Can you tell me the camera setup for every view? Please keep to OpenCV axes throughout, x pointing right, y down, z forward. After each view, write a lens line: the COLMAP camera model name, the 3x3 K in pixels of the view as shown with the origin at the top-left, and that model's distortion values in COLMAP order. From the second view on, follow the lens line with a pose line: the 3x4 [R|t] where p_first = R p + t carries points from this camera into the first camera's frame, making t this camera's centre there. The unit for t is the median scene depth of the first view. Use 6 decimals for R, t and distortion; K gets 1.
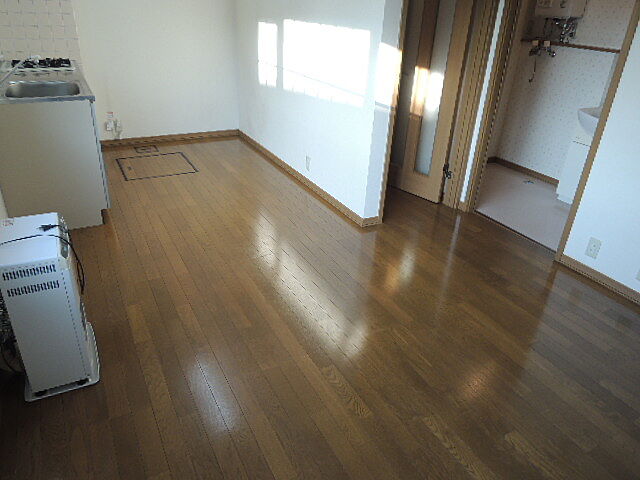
lens RADIAL K [[459.0, 0, 315.5], [0, 459.0, 239.2], [0, 0, 1]] dist [-0.026218, 0.000976]
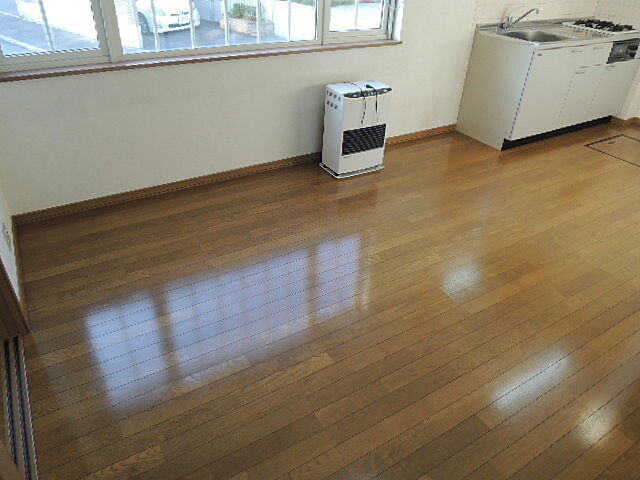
lens RADIAL K [[459.0, 0, 315.5], [0, 459.0, 239.2], [0, 0, 1]] dist [-0.026218, 0.000976]
pose [[0.050347, 0.511318, -0.857916, 0.740715], [-0.493455, 0.759568, 0.423744, -0.136405], [0.868313, 0.402009, 0.290554, 0.336284]]
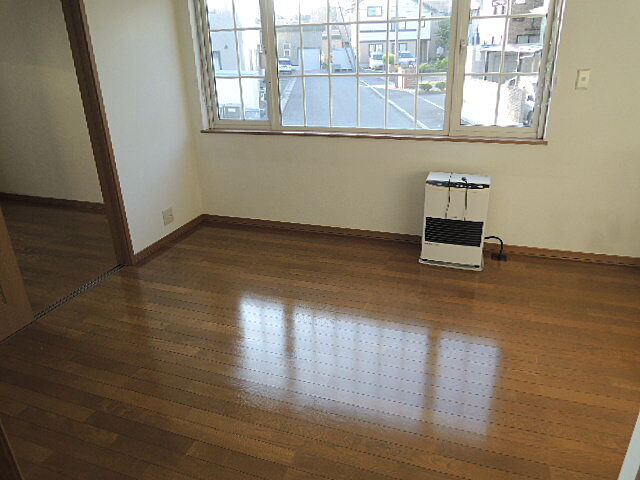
lens RADIAL K [[459.0, 0, 315.5], [0, 459.0, 239.2], [0, 0, 1]] dist [-0.026218, 0.000976]
pose [[-0.752690, 0.230364, -0.616758, 0.564046], [-0.310019, 0.702414, 0.640704, -0.474350], [0.580815, 0.673458, -0.457283, 0.975799]]
